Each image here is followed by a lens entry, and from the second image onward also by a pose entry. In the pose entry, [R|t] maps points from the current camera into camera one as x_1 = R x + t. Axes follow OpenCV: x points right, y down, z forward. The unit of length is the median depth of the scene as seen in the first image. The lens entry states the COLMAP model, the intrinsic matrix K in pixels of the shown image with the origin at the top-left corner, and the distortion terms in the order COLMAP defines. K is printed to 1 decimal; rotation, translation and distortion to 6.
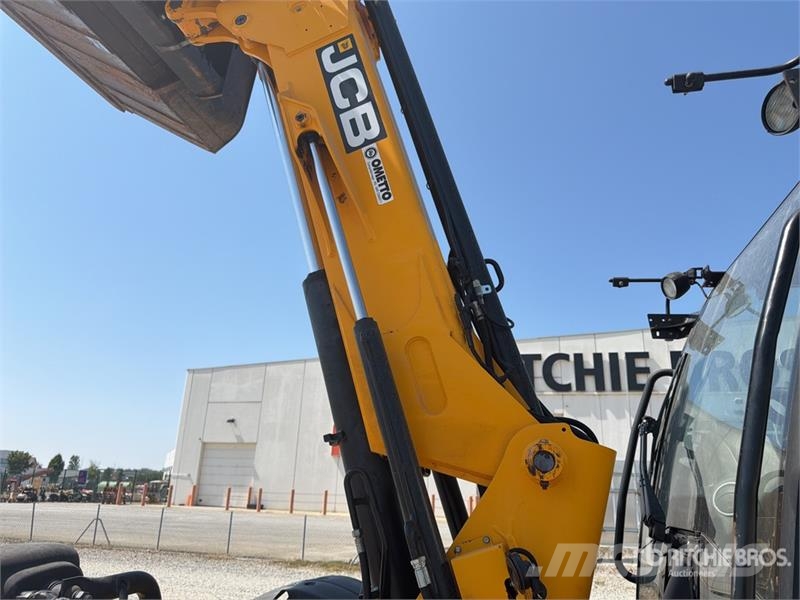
lens RADIAL K [[562.9, 0, 396.4], [0, 562.9, 304.2], [0, 0, 1]] dist [0.107335, -0.171964]
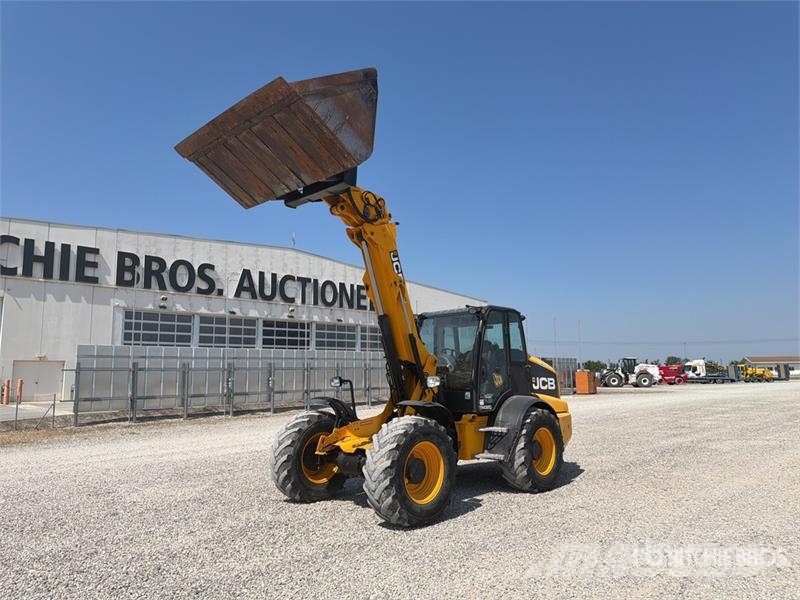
lens RADIAL K [[560.5, 0, 400.0], [0, 560.5, 300.0], [0, 0, 1]] dist [-0.003520, -0.002289]
pose [[0.498007, 0.072392, 0.864146, -3.217127], [-0.241010, 0.968804, 0.057735, -0.378765], [-0.833008, -0.237020, 0.499919, -0.921768]]
